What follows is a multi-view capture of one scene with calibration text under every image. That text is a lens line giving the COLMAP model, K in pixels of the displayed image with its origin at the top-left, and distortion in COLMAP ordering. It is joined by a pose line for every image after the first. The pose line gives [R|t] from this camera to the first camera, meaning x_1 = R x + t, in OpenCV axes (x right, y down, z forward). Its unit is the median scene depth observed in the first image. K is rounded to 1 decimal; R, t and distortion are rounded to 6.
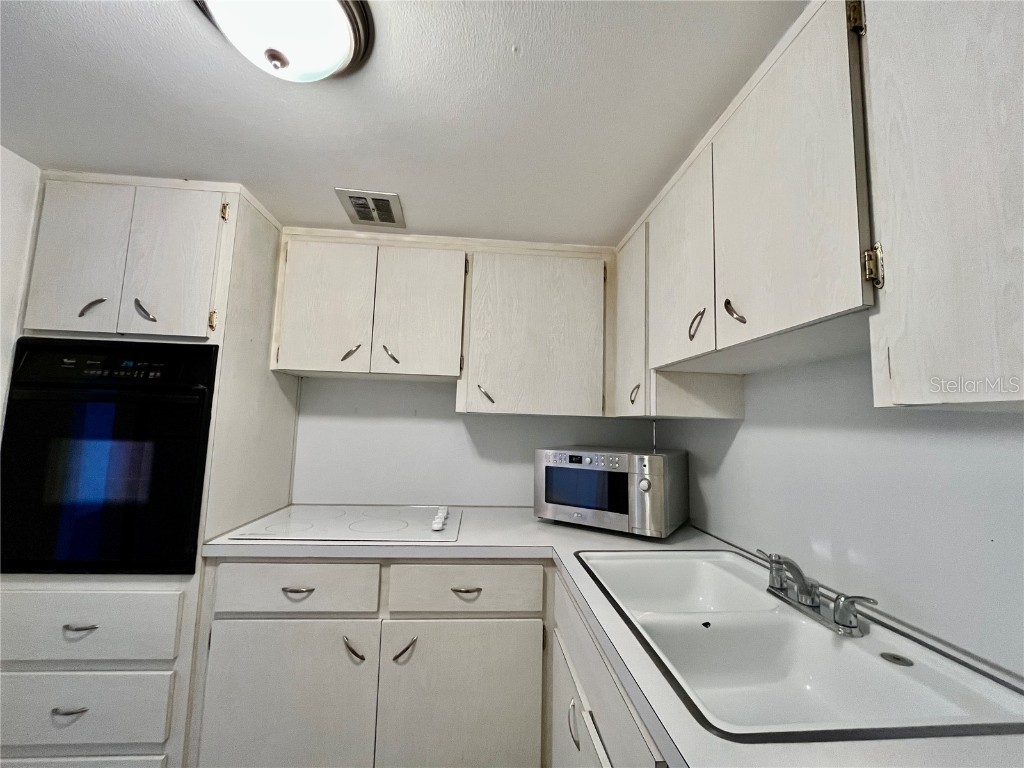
lens RADIAL K [[414.5, 0, 510.0], [0, 414.5, 381.7], [0, 0, 1]] dist [-0.001755, -0.000254]
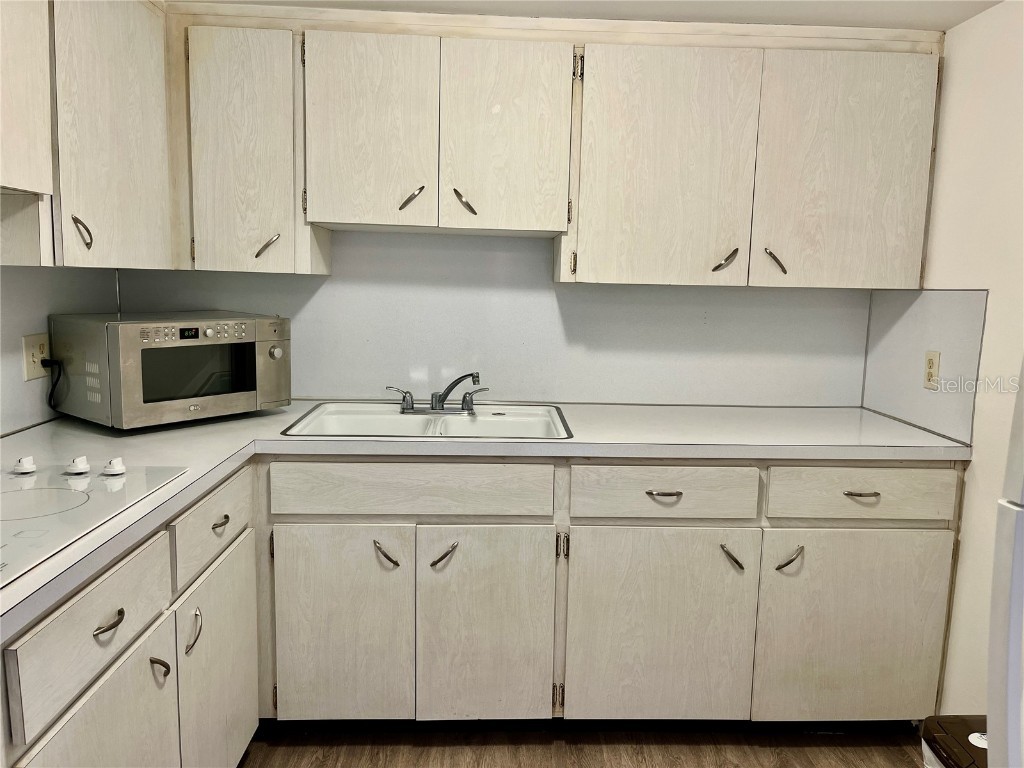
lens RADIAL K [[776.7, 0, 516.6], [0, 776.7, 384.9], [0, 0, 1]] dist [0.048014, -0.051456]
pose [[0.043799, -0.163778, 0.985524, -1.216797], [-0.126746, 0.977589, 0.168092, -0.023046], [-0.990968, -0.132273, 0.022060, 0.429436]]
